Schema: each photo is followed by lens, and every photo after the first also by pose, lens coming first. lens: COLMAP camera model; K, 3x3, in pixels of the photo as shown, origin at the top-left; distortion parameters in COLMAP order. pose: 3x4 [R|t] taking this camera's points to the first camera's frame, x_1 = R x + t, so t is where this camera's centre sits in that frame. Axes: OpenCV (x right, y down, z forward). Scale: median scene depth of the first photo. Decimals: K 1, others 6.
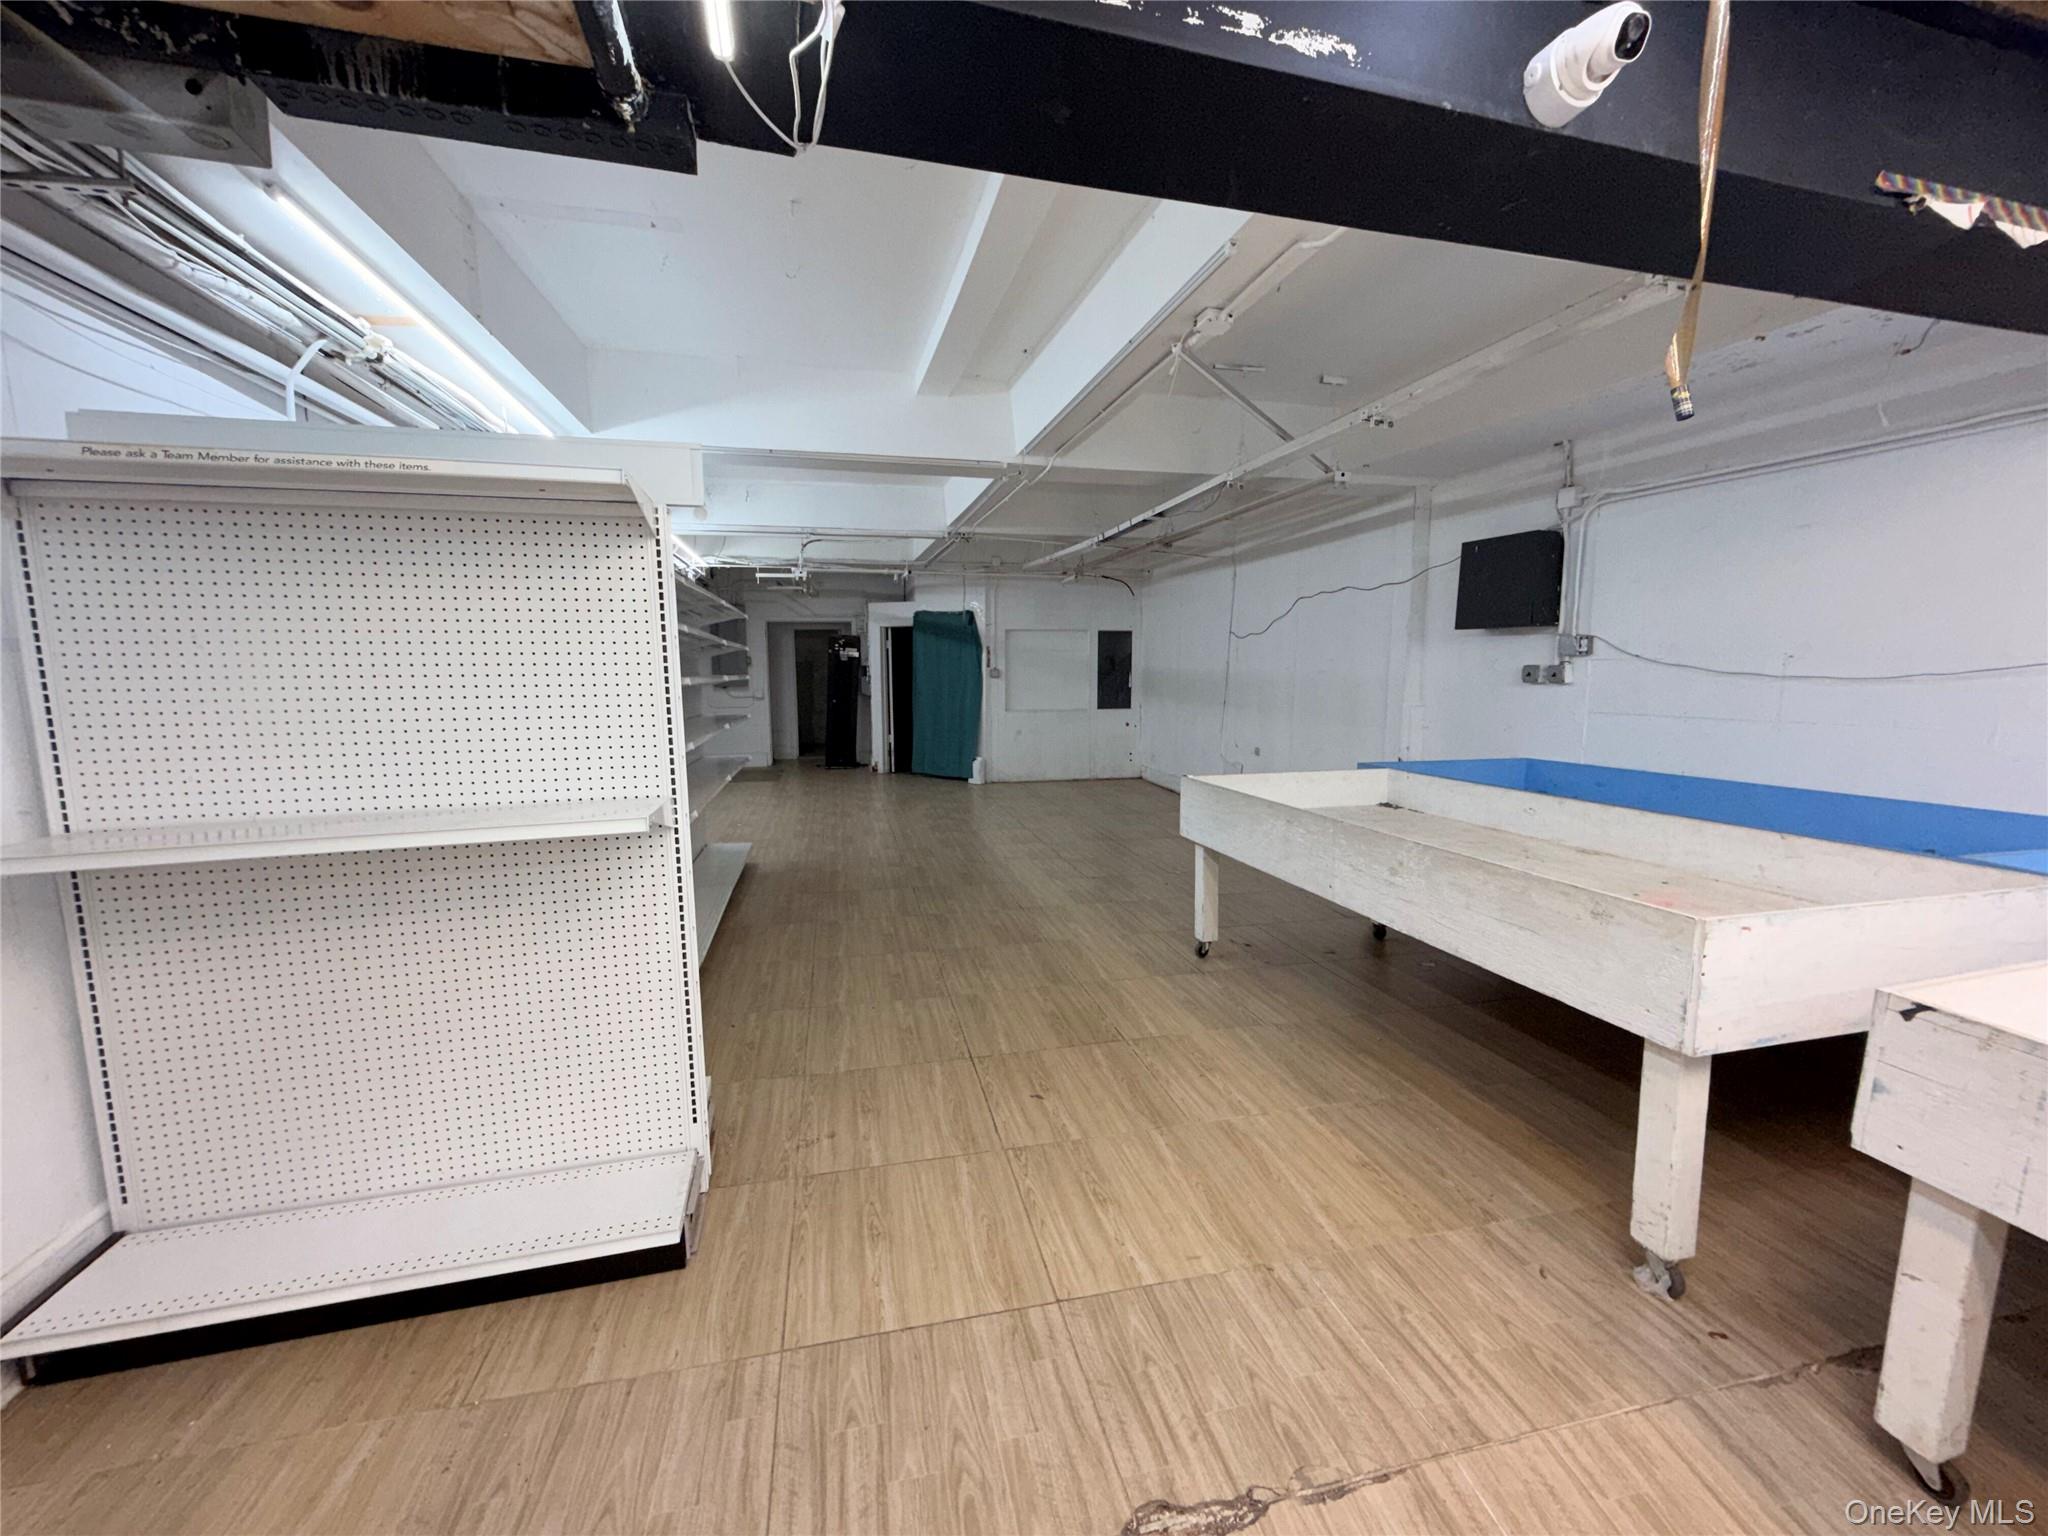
lens RADIAL K [[811.1, 0, 1015.1], [0, 811.1, 770.4], [0, 0, 1]] dist [0.001156, -0.000147]
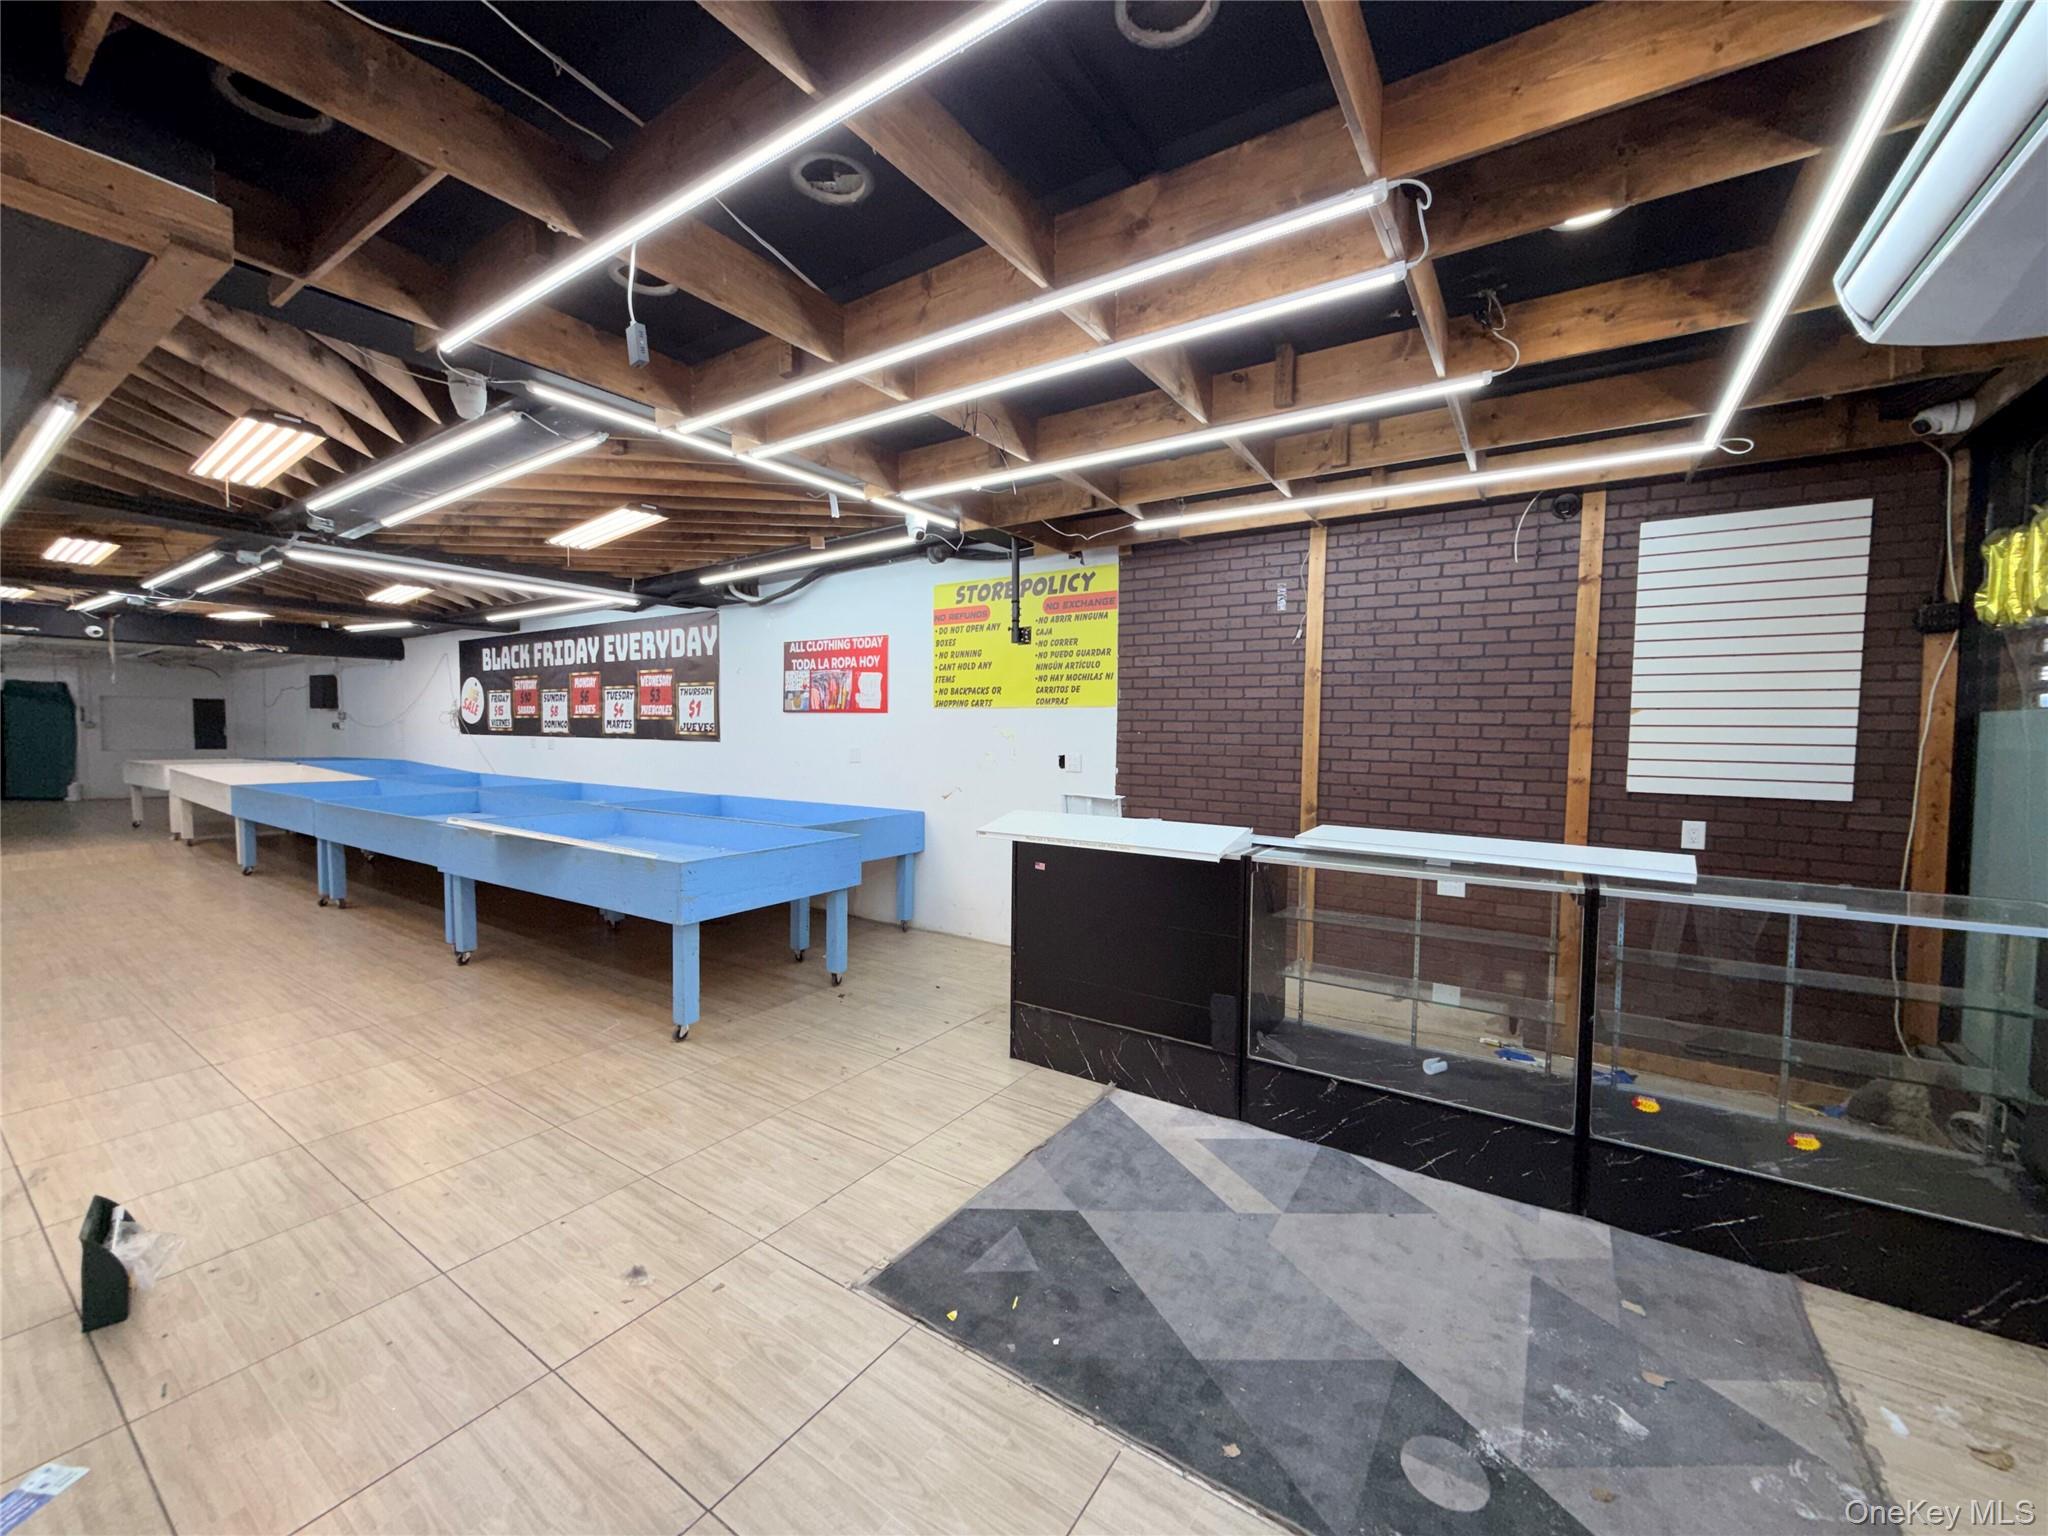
lens RADIAL K [[811.1, 0, 1015.1], [0, 811.1, 770.4], [0, 0, 1]] dist [0.001156, -0.000147]
pose [[0.751376, -0.024525, 0.659418, 0.516462], [0.073448, 0.996208, -0.046641, 0.302611], [-0.655774, 0.083478, 0.750328, -2.355059]]
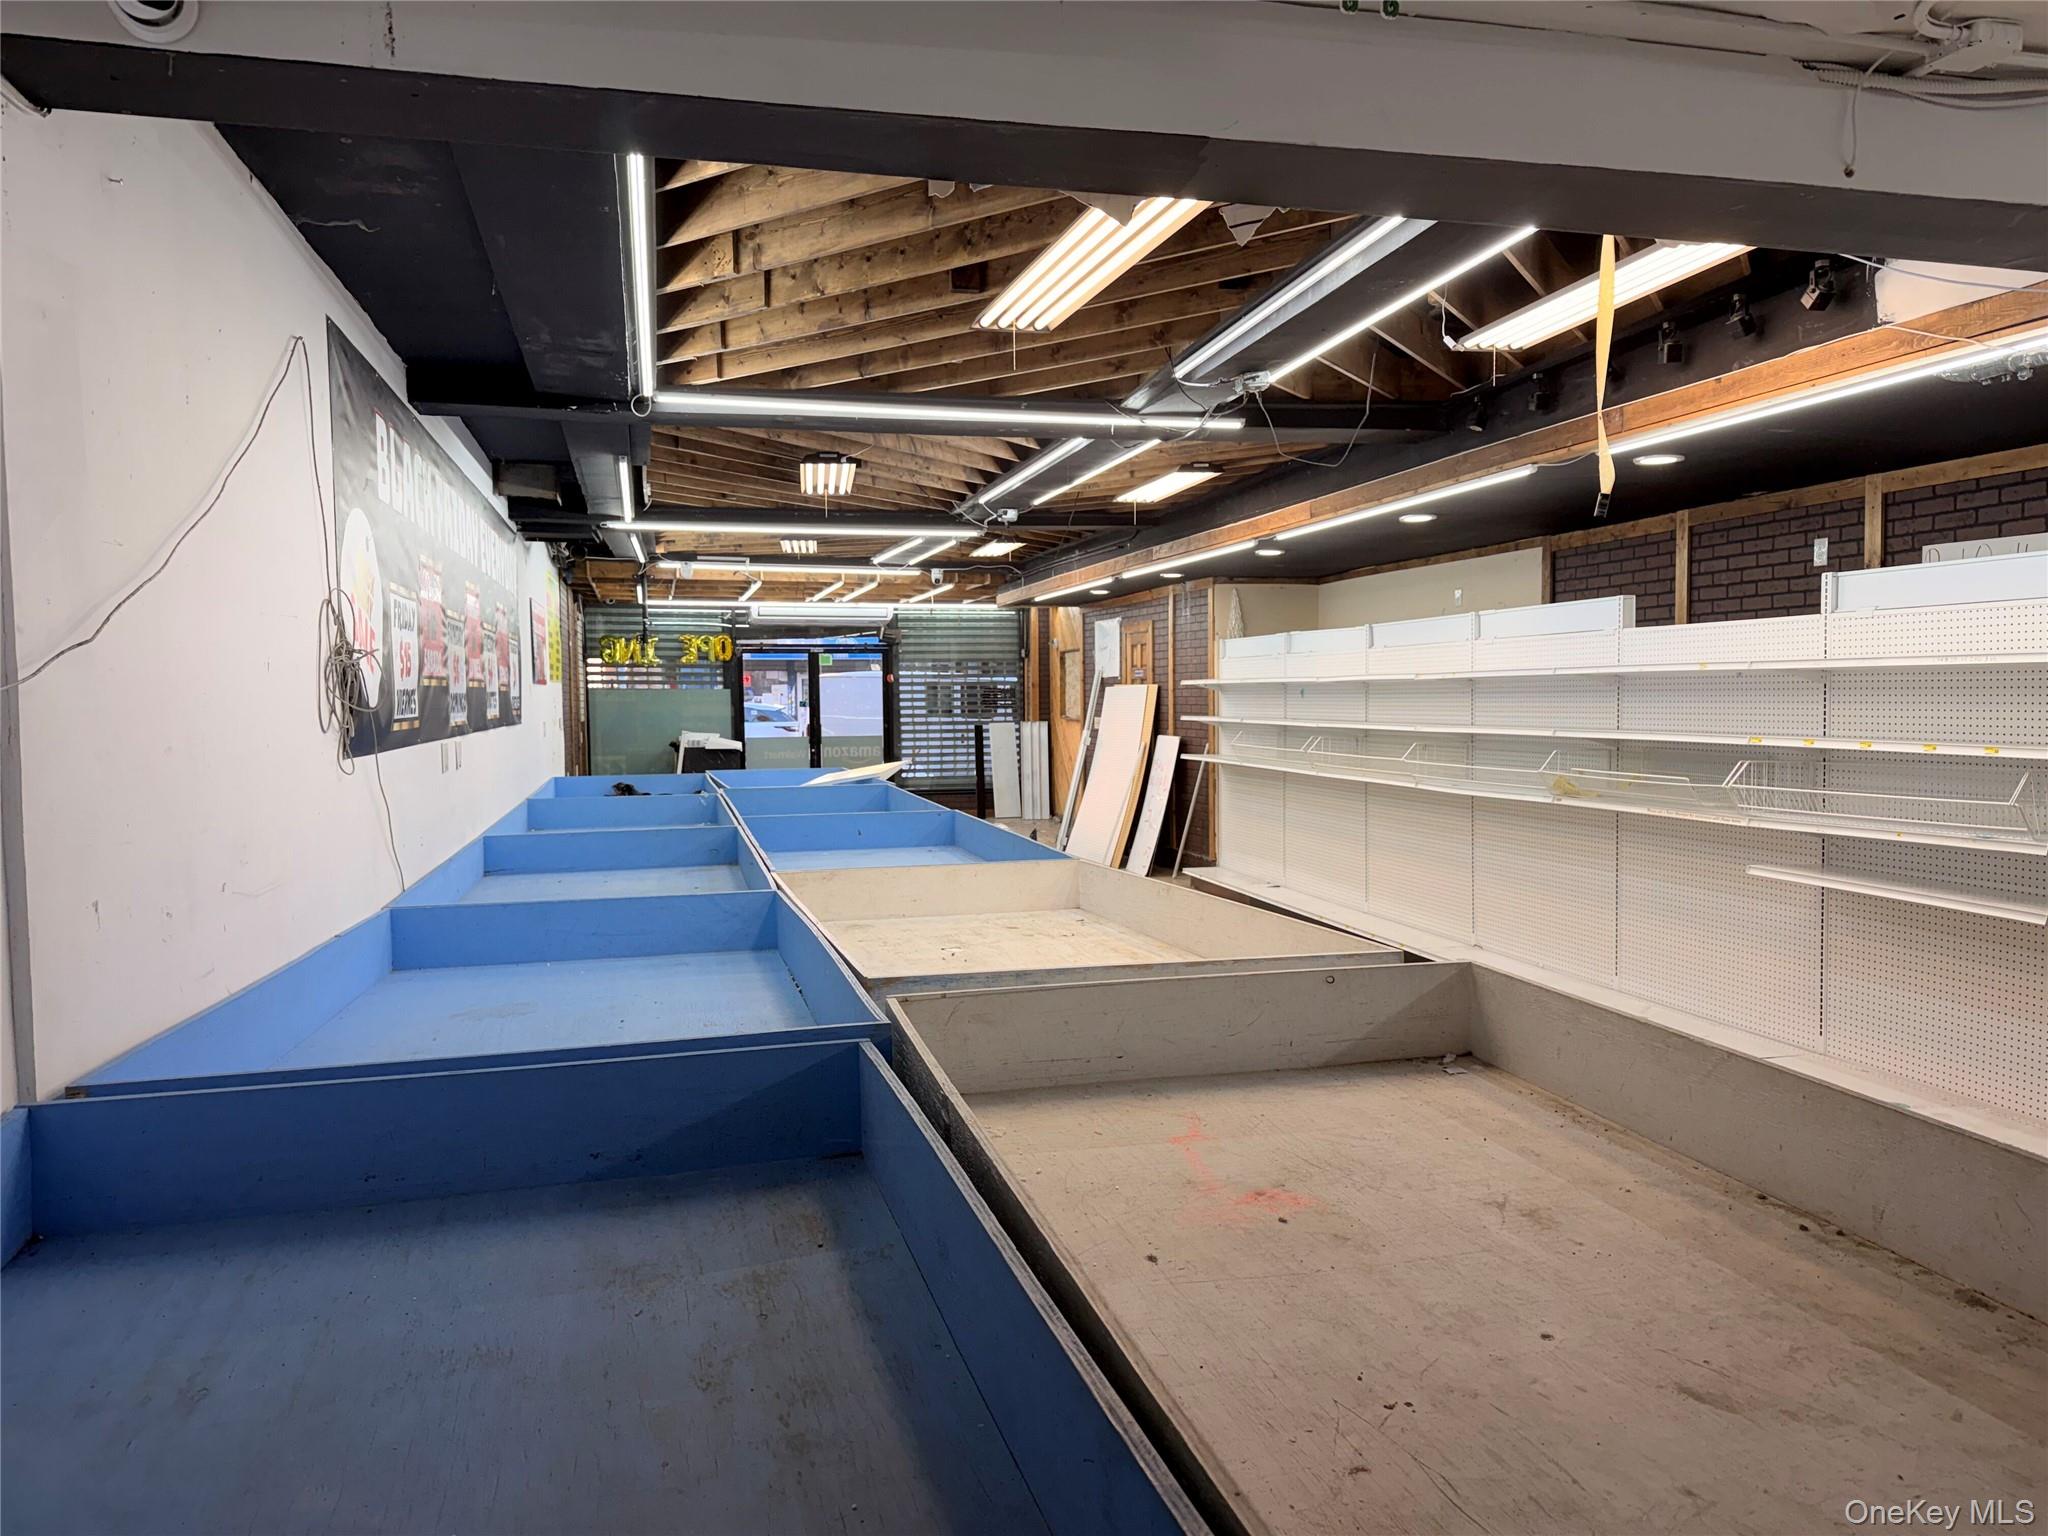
lens RADIAL K [[1422.4, 0, 1024.0], [0, 1422.4, 768.0], [0, 0, 1]] dist [0.110678, -0.123835]
pose [[-0.999919, 0.012704, -0.001018, 0.456490], [0.012310, 0.983429, 0.180874, -0.120816], [0.003299, 0.180847, -0.983506, 0.876903]]
